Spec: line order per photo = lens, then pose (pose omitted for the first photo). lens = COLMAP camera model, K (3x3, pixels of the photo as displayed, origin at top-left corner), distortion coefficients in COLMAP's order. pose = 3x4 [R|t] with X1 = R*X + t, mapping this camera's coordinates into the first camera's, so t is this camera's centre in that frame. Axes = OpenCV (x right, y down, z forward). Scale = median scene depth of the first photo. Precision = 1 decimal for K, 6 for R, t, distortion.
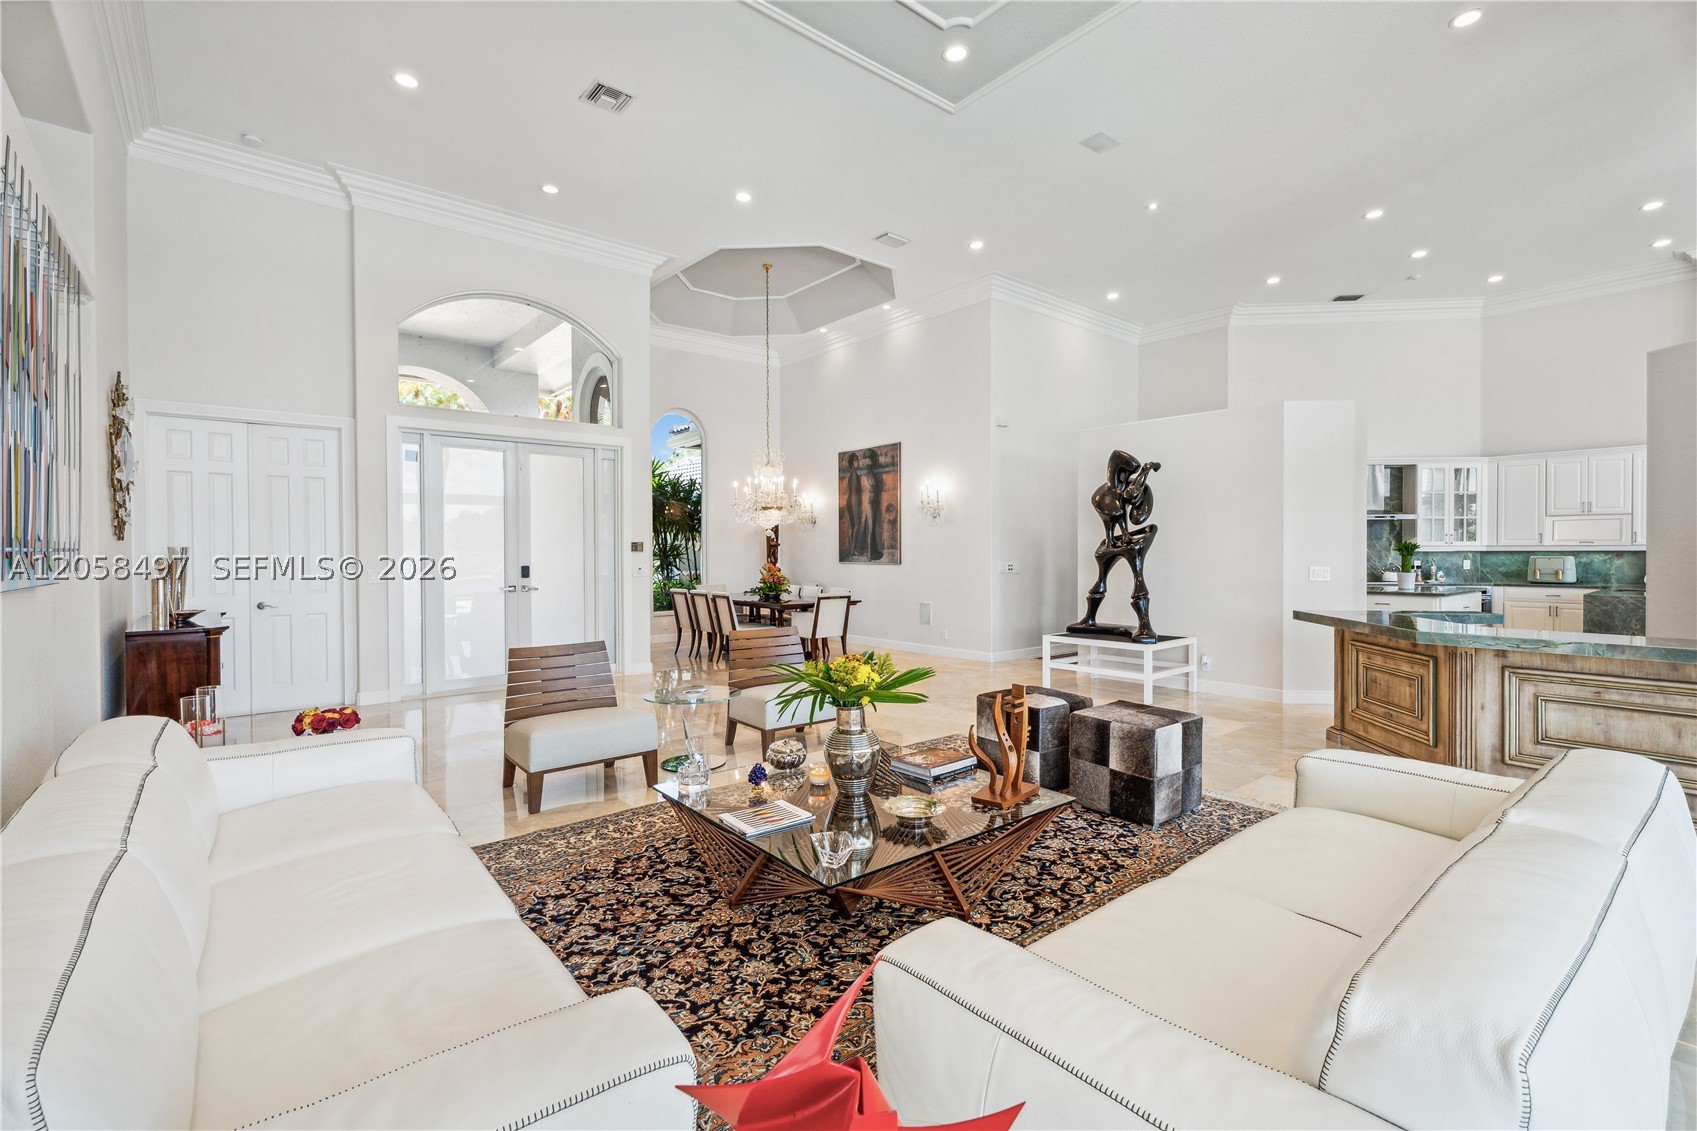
lens RADIAL K [[748.0, 0, 833.6], [0, 748.0, 562.1], [0, 0, 1]] dist [-0.004721, -0.001155]
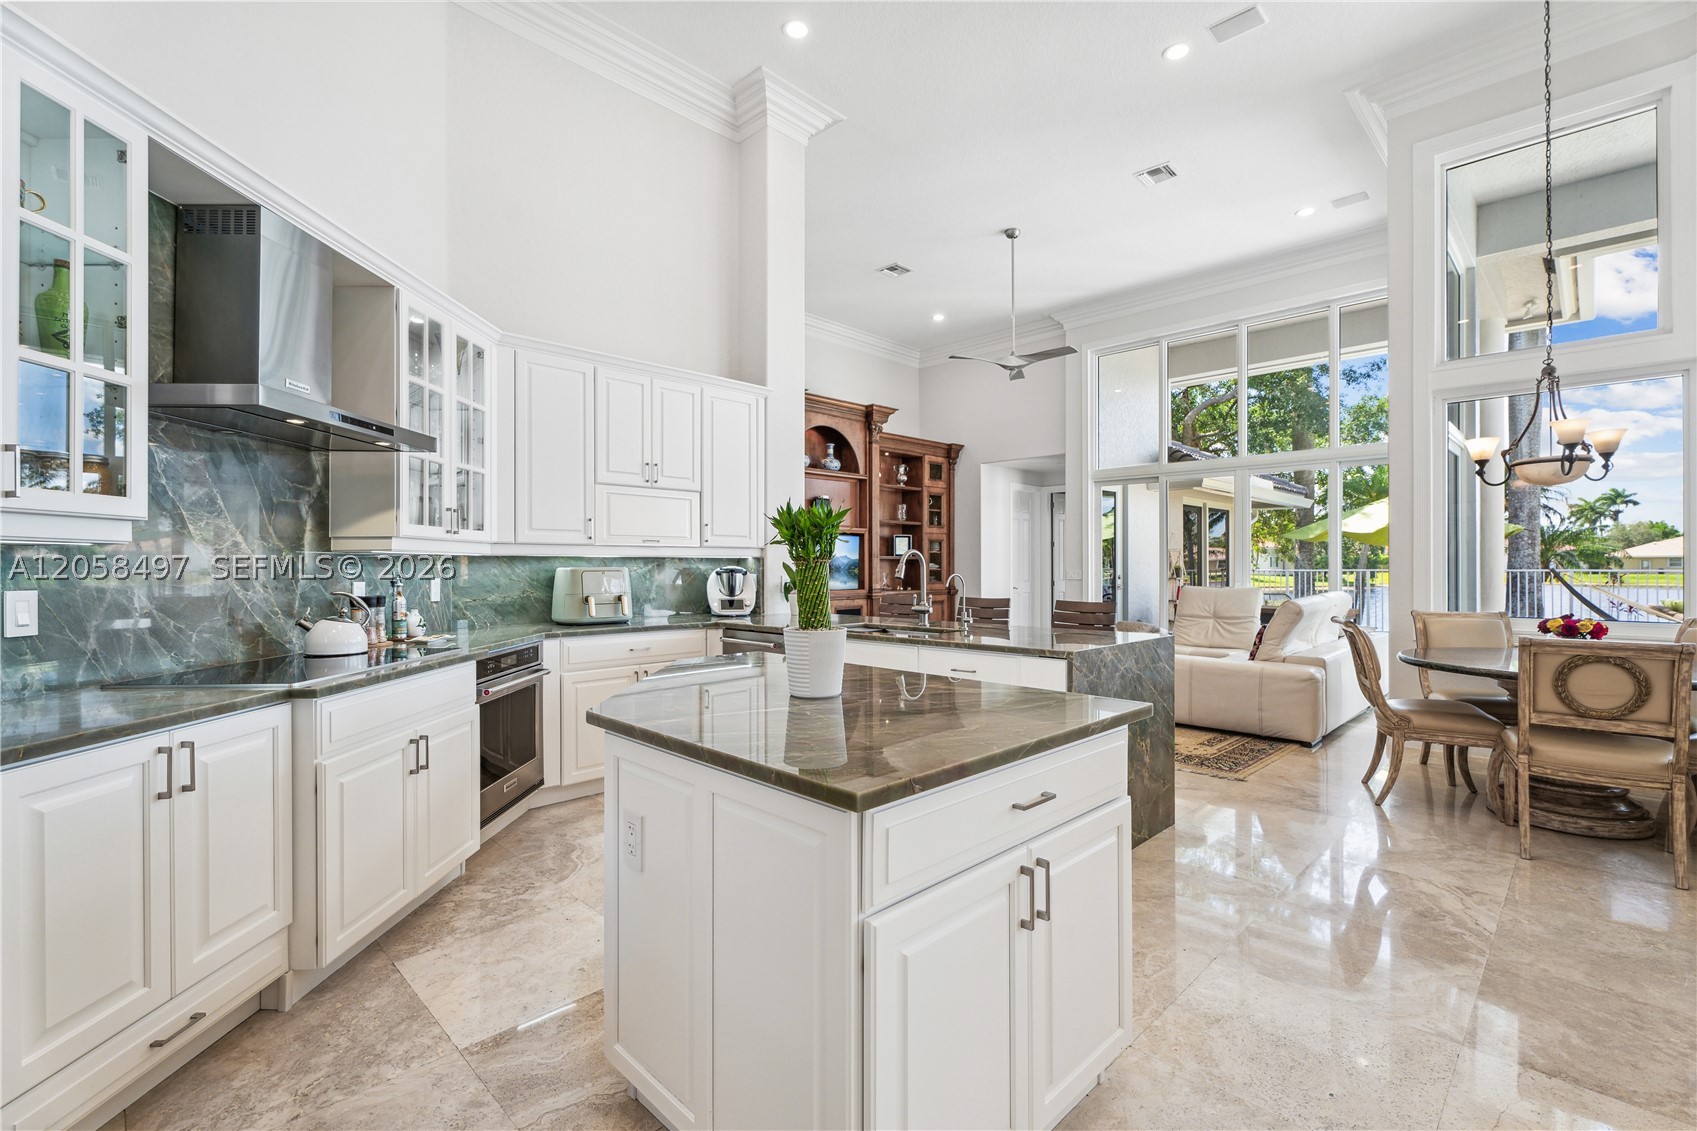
lens RADIAL K [[748.0, 0, 846.8], [0, 748.0, 567.7], [0, 0, 1]] dist [-0.004721, -0.001155]
pose [[-0.101169, 0.001329, 0.994868, 0.456559], [0.012874, 0.999917, -0.000027, -0.005629], [-0.994786, 0.012805, -0.101178, 0.869450]]
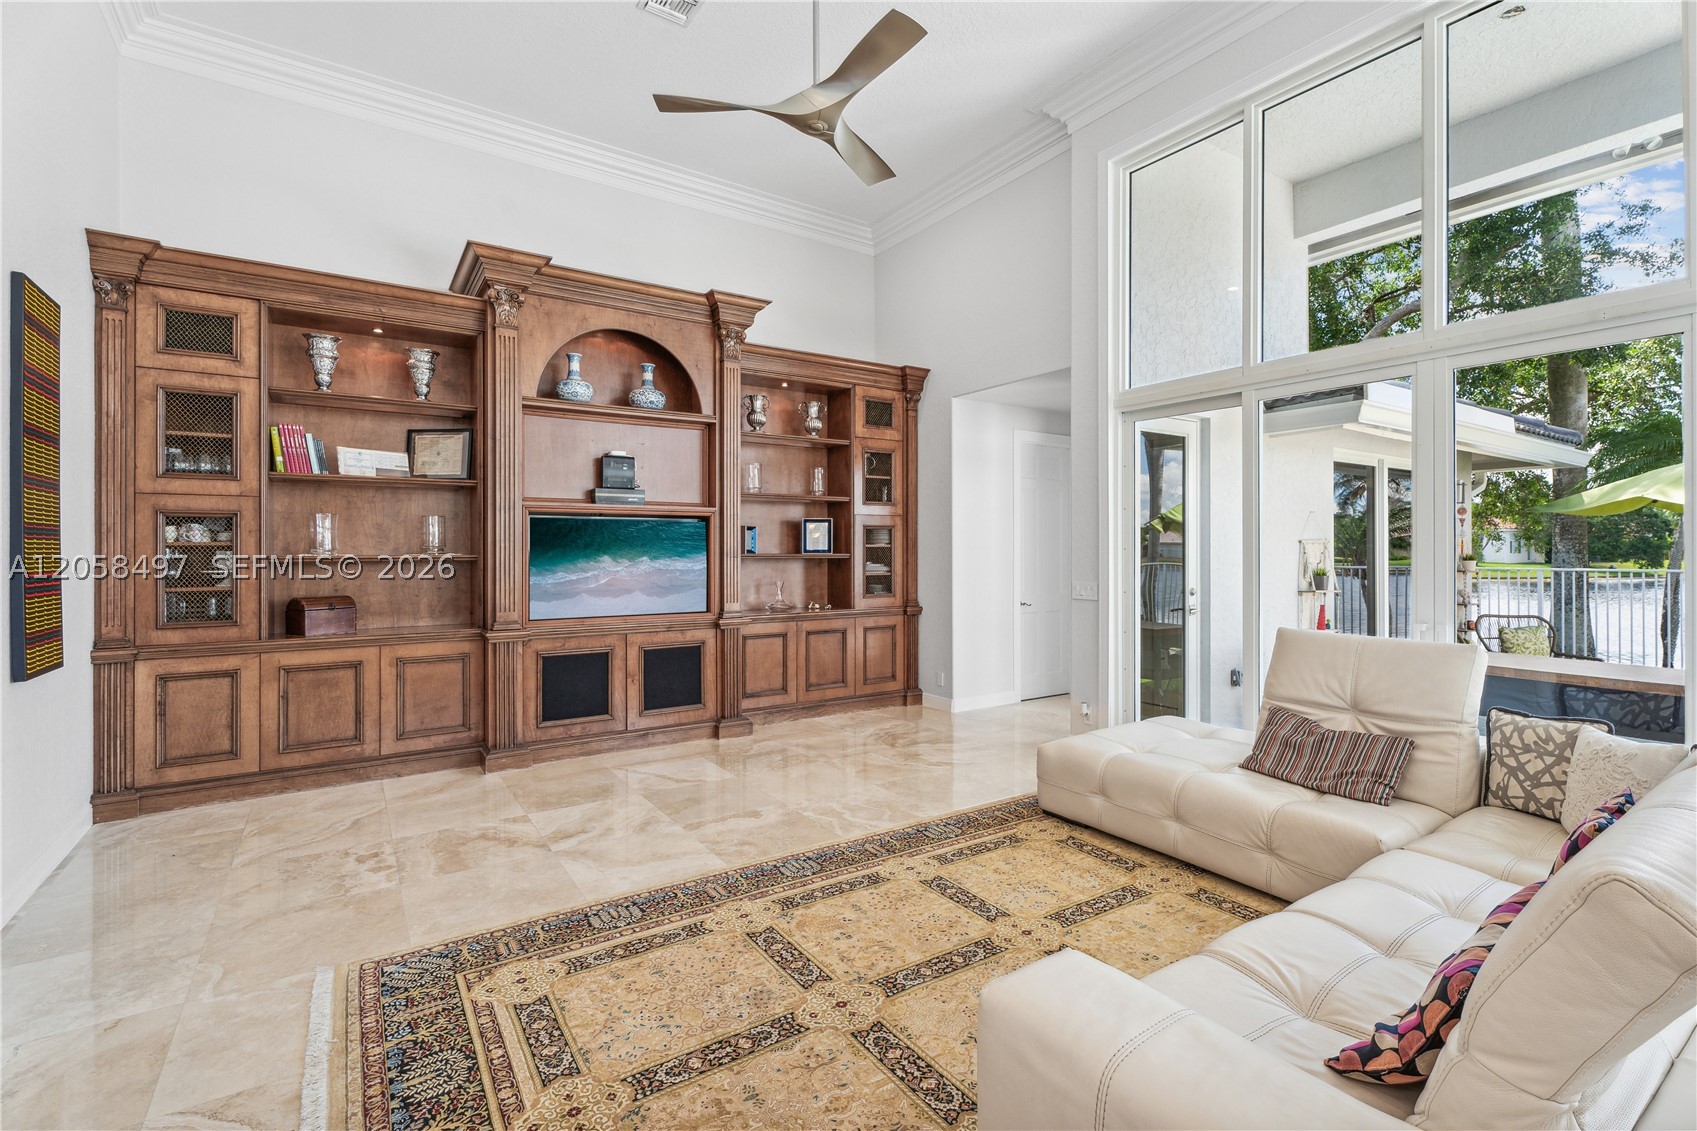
lens RADIAL K [[748.0, 0, 865.3], [0, 748.0, 553.0], [0, 0, 1]] dist [-0.004721, -0.001155]
pose [[0.091409, -0.000873, 0.995813, 0.910244], [0.013473, 0.999909, -0.000360, -0.021631], [-0.995722, 0.013450, 0.091413, 0.550131]]
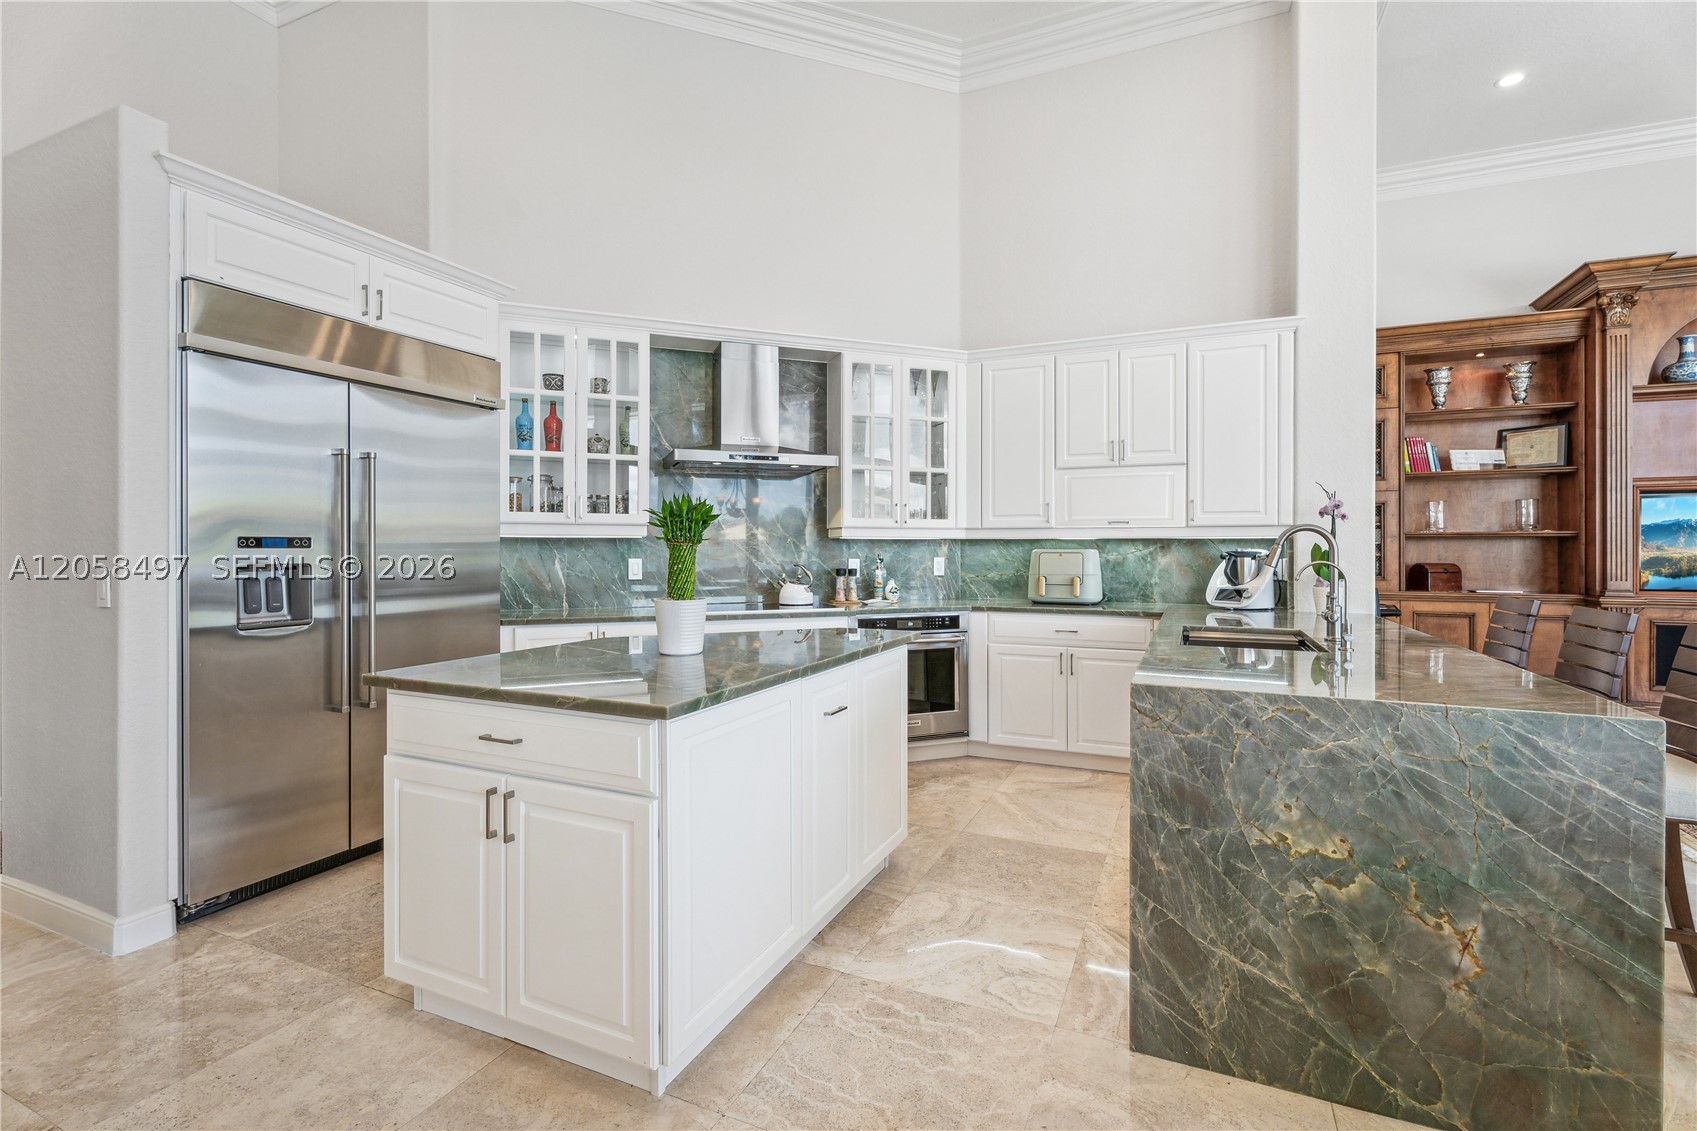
lens RADIAL K [[748.0, 0, 854.9], [0, 748.0, 550.2], [0, 0, 1]] dist [-0.004721, -0.001155]
pose [[0.889252, 0.003636, 0.457403, 0.597906], [0.001651, 0.999936, -0.011158, -0.001937], [-0.457415, 0.010678, 0.889189, 0.605192]]
